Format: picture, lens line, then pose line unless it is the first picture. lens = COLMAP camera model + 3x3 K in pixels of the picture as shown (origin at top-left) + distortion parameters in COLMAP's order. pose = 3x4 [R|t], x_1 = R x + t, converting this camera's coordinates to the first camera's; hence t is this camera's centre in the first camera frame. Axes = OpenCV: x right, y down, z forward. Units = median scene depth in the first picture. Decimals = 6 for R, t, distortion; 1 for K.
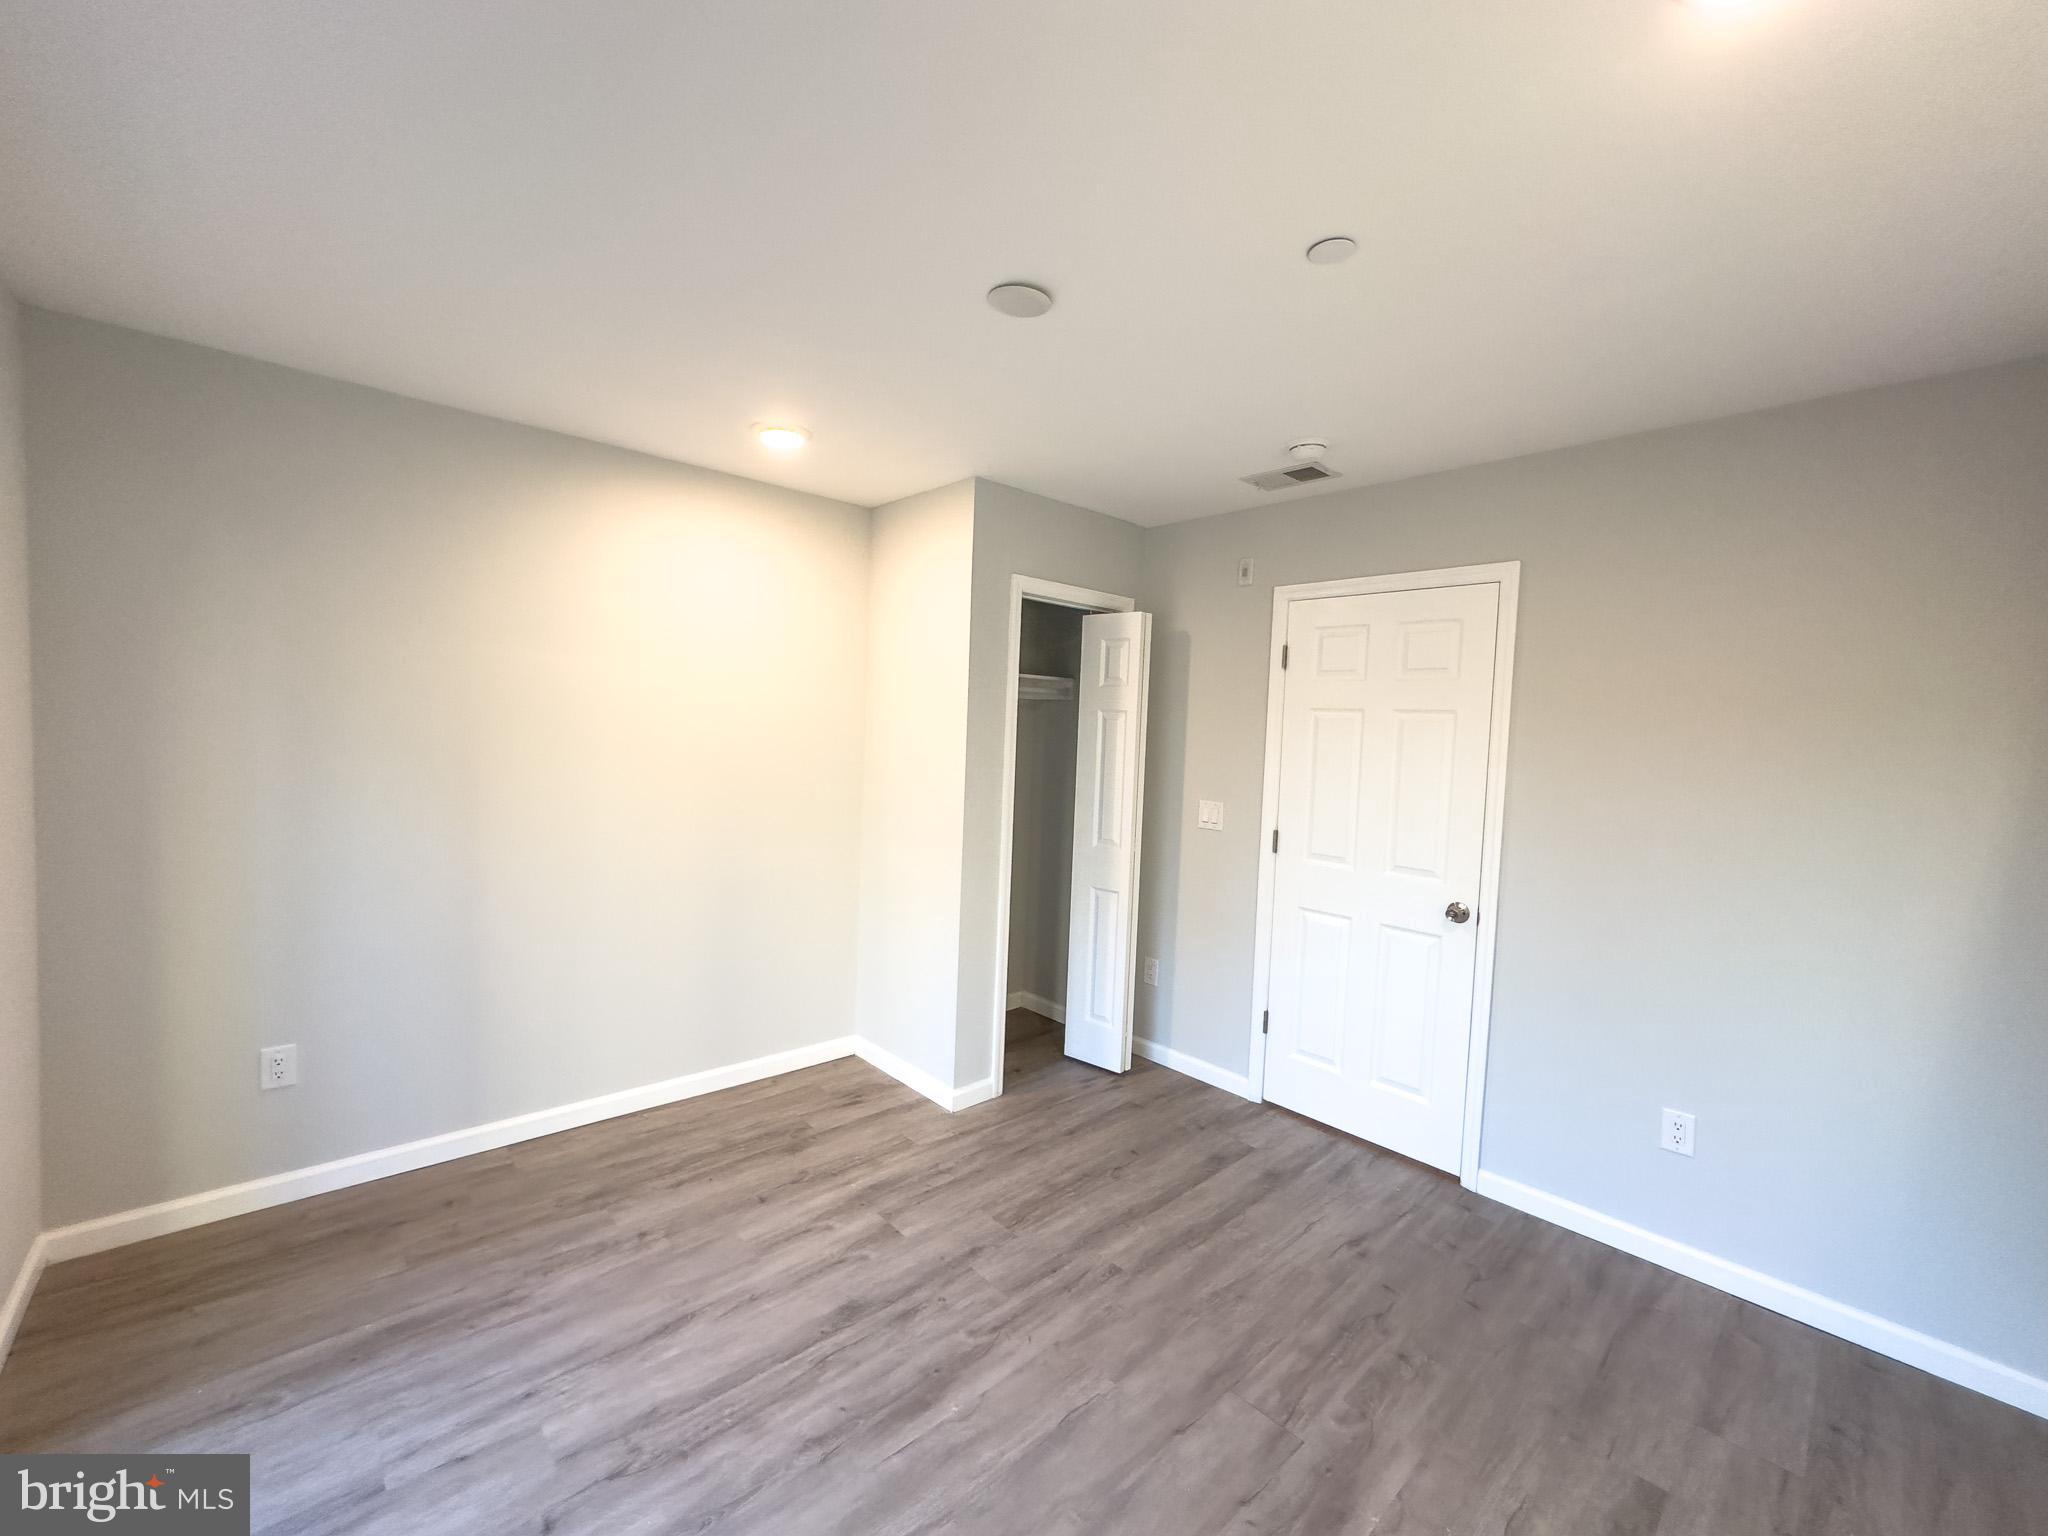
lens RADIAL K [[816.2, 0, 1023.3], [0, 816.2, 768.6], [0, 0, 1]] dist [-0.003121, 0.000421]
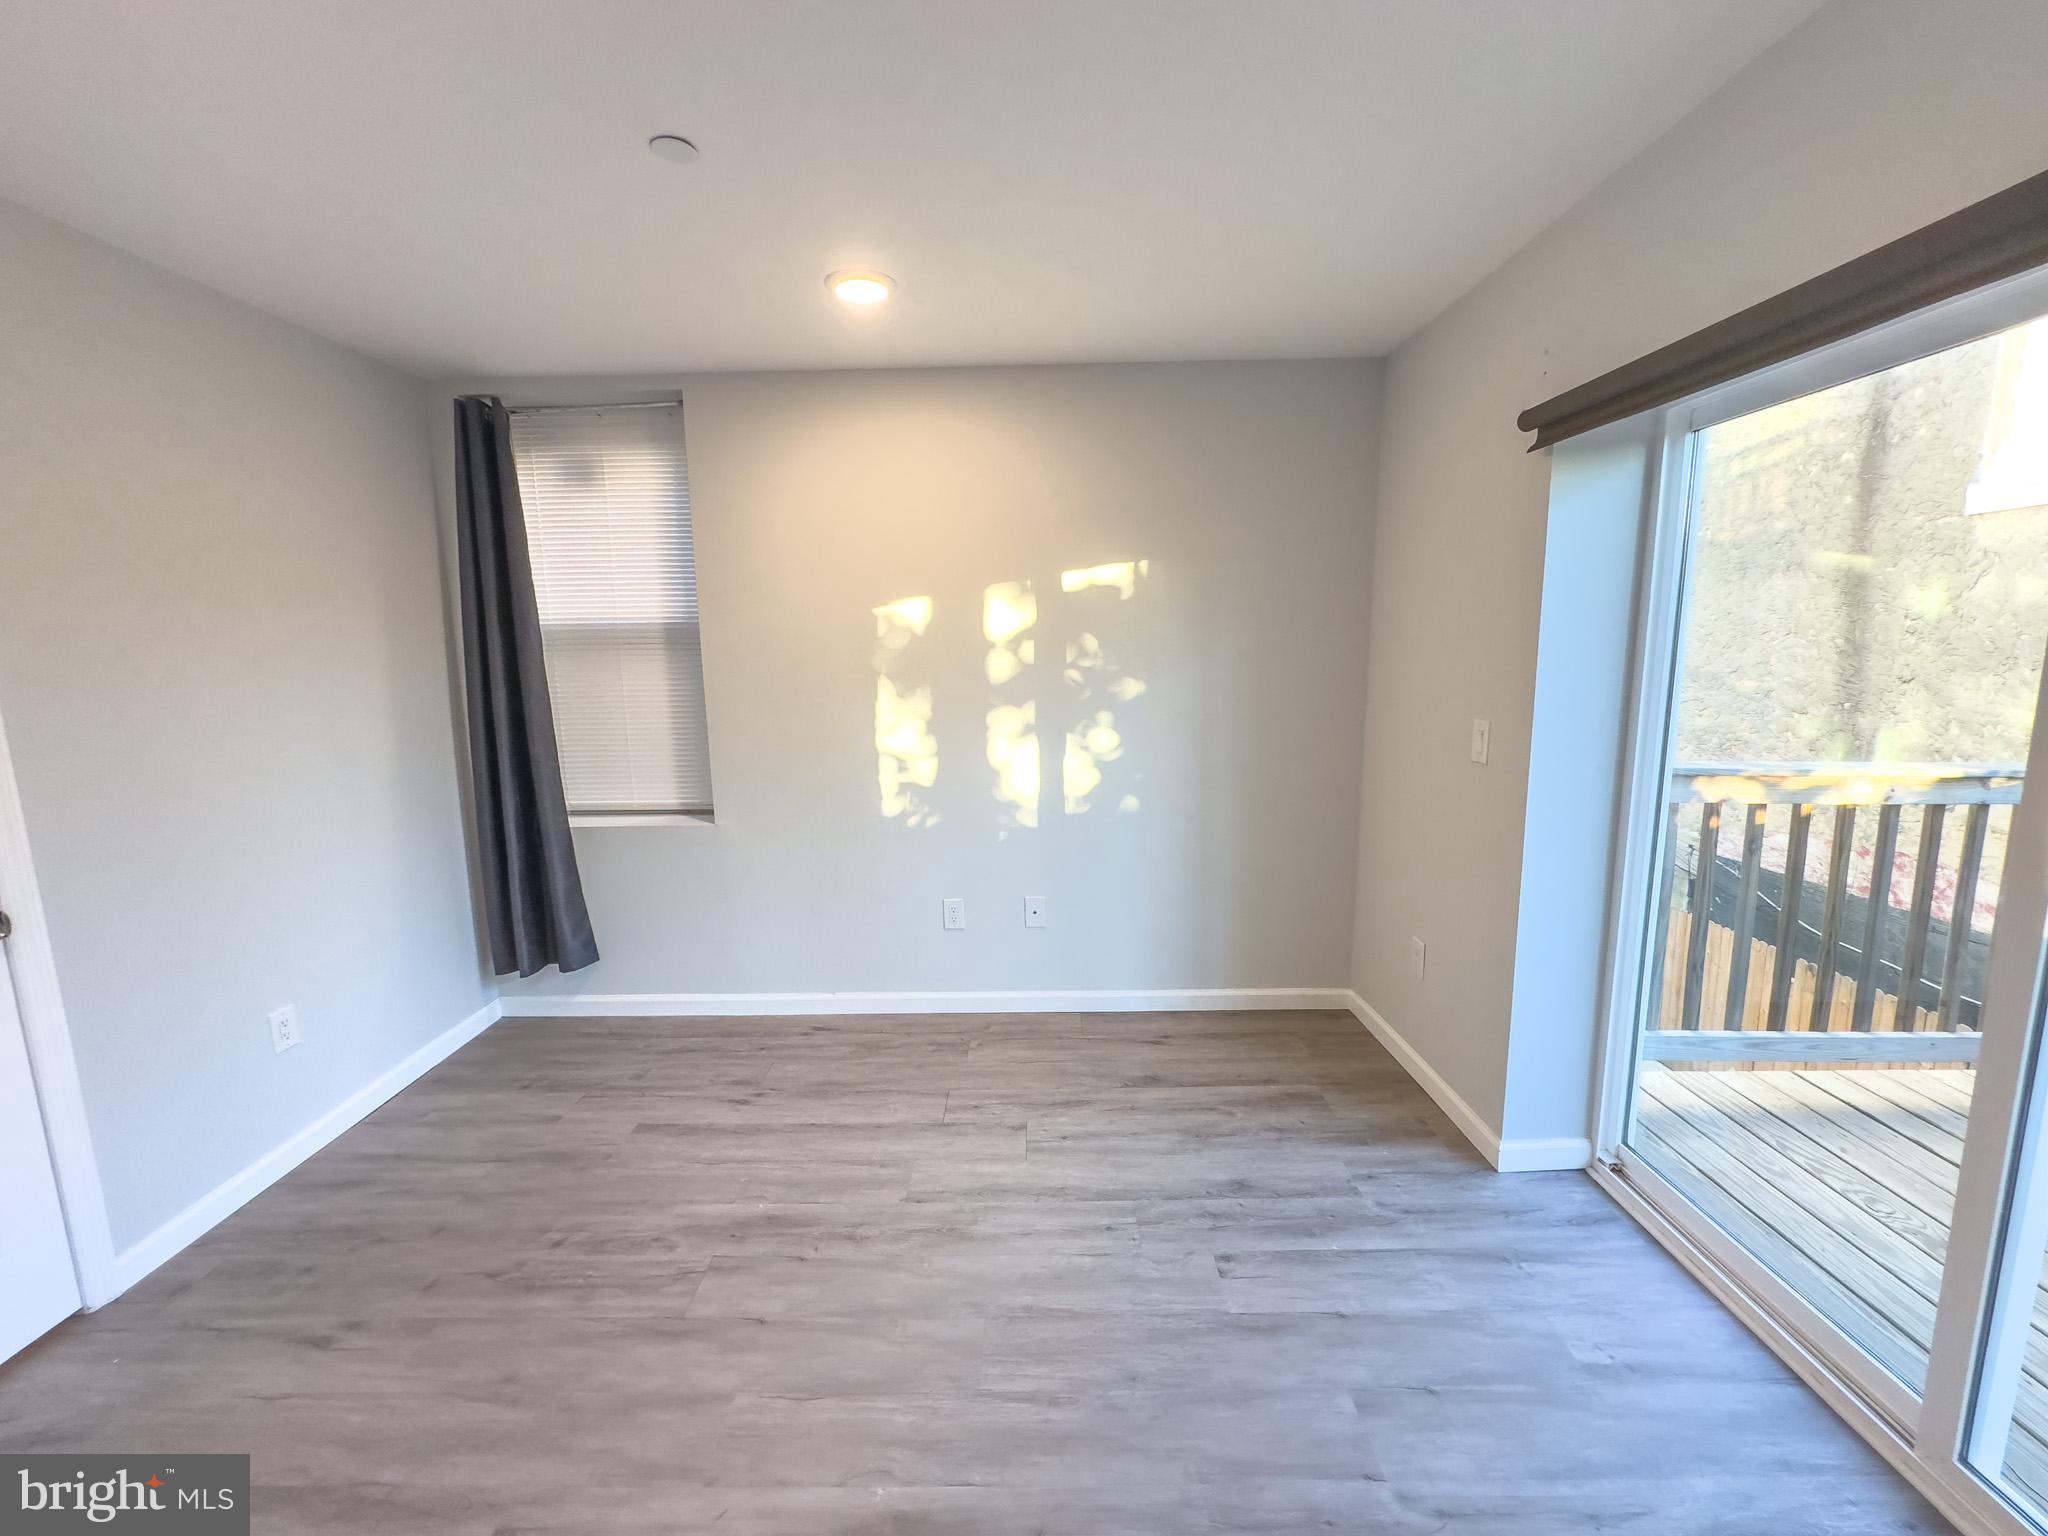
lens RADIAL K [[816.2, 0, 1023.3], [0, 816.2, 768.6], [0, 0, 1]] dist [-0.003121, 0.000421]
pose [[-0.724565, -0.131150, 0.676613, -0.492944], [0.026441, 0.975715, 0.217441, -0.058383], [-0.688699, 0.175441, -0.703501, 1.044047]]
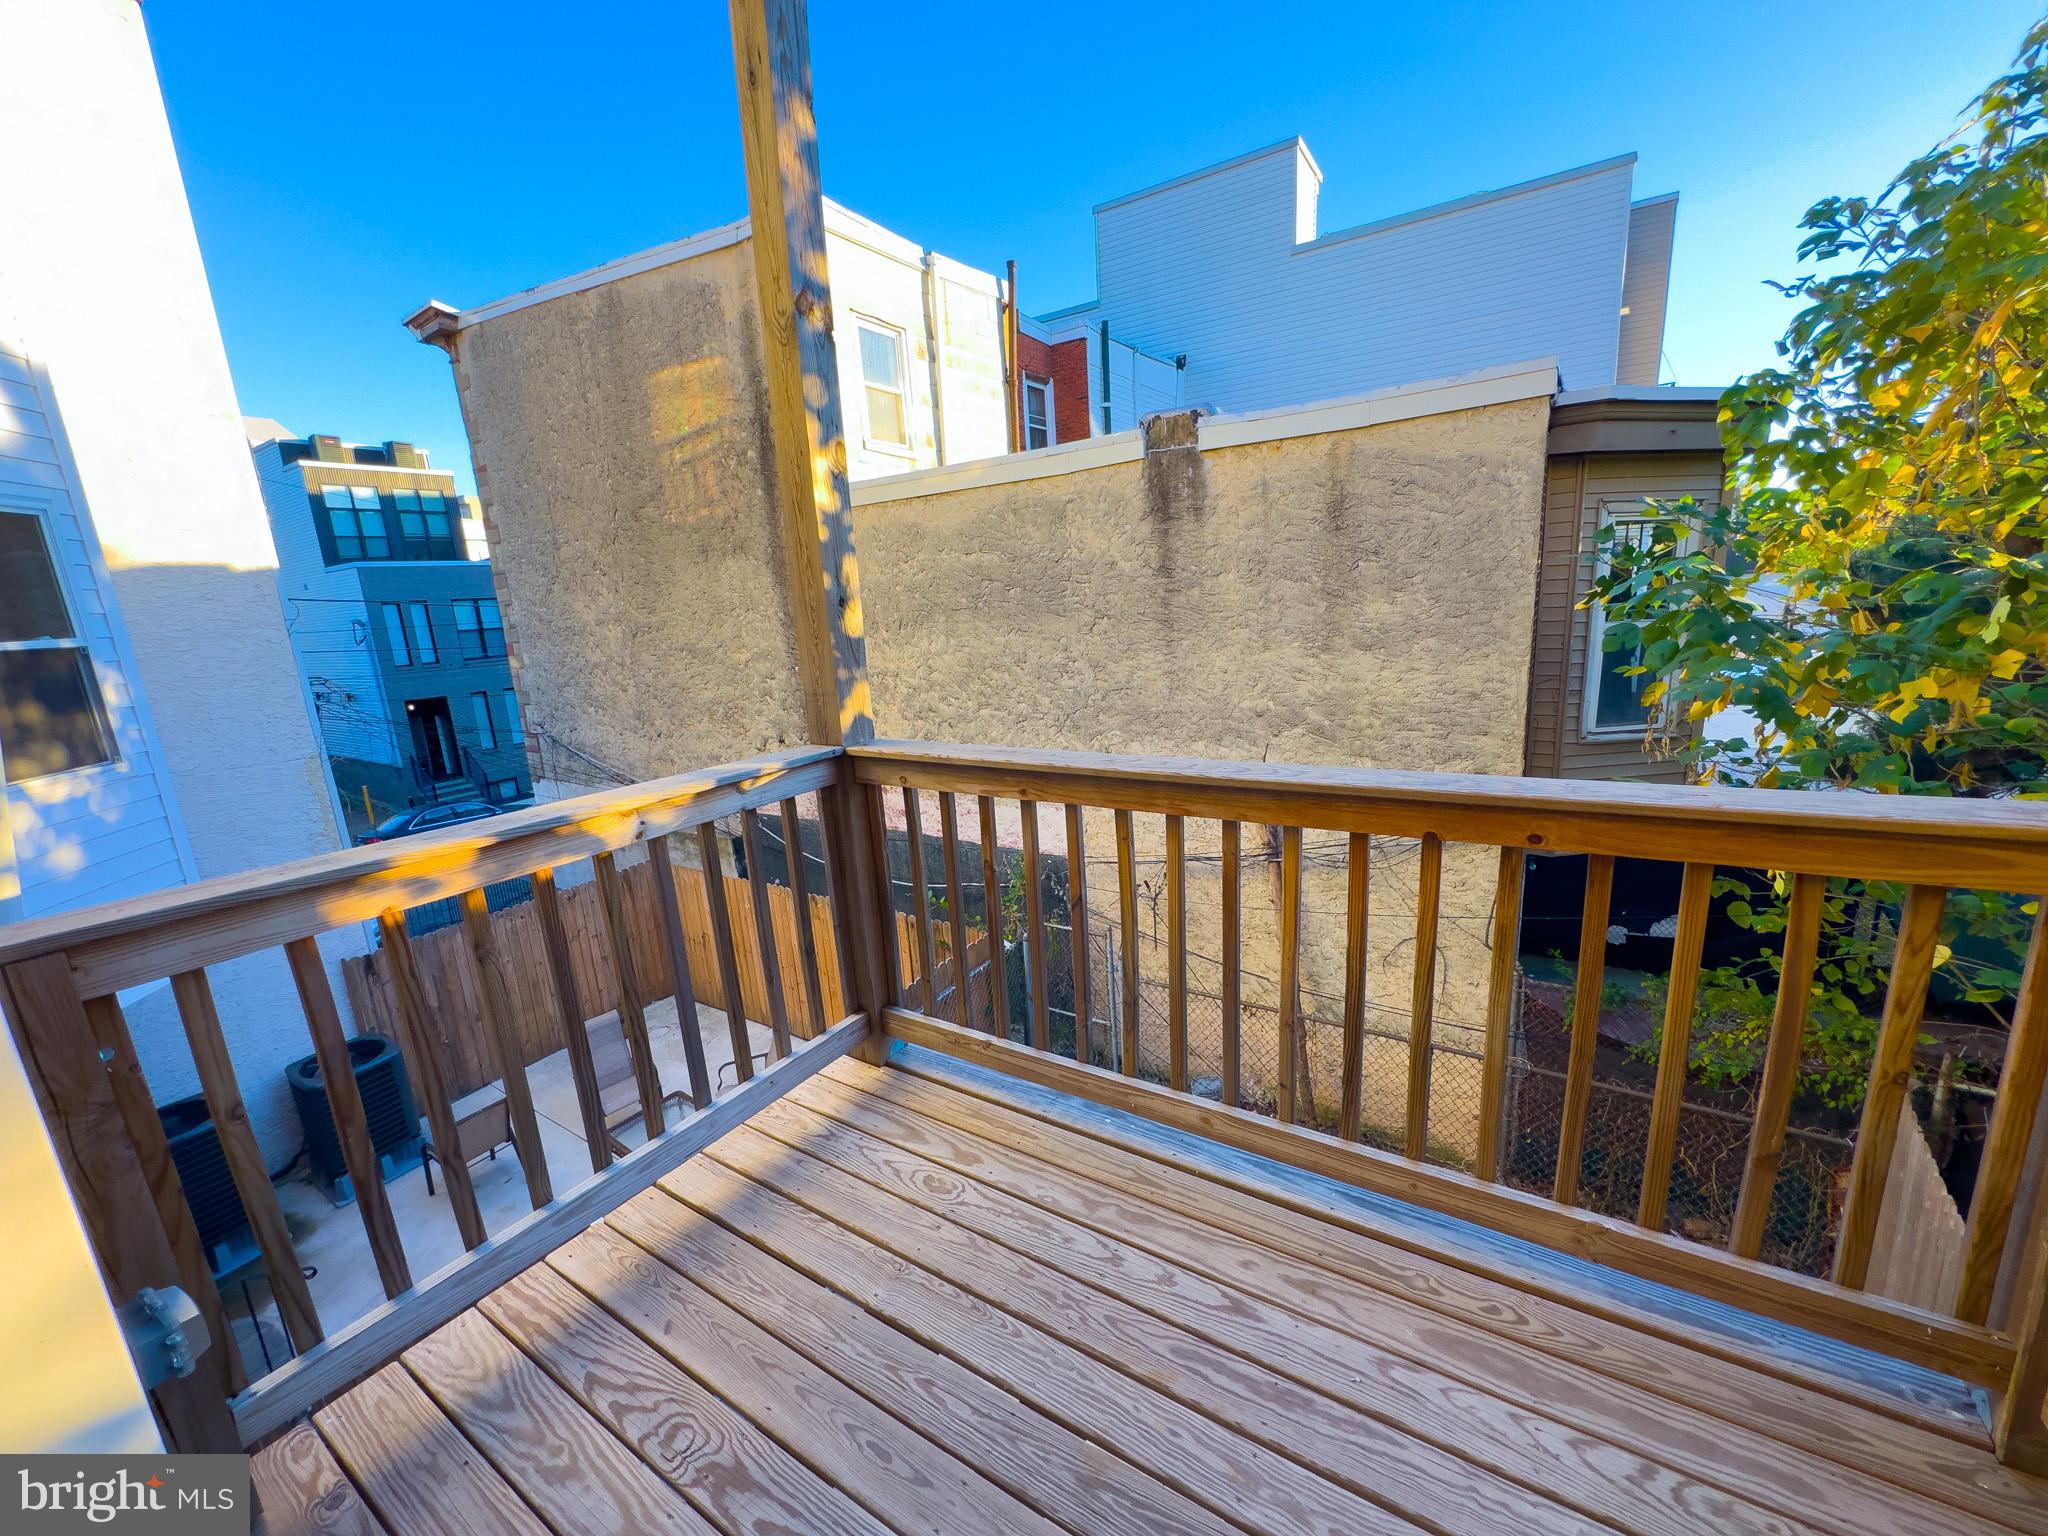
lens RADIAL K [[816.2, 0, 1023.3], [0, 816.2, 768.6], [0, 0, 1]] dist [-0.003121, 0.000421]
pose [[-0.970175, 0.072727, -0.231240, -0.788648], [0.011283, 0.966447, 0.256619, -0.029607], [0.242144, 0.246356, -0.938443, 0.366645]]
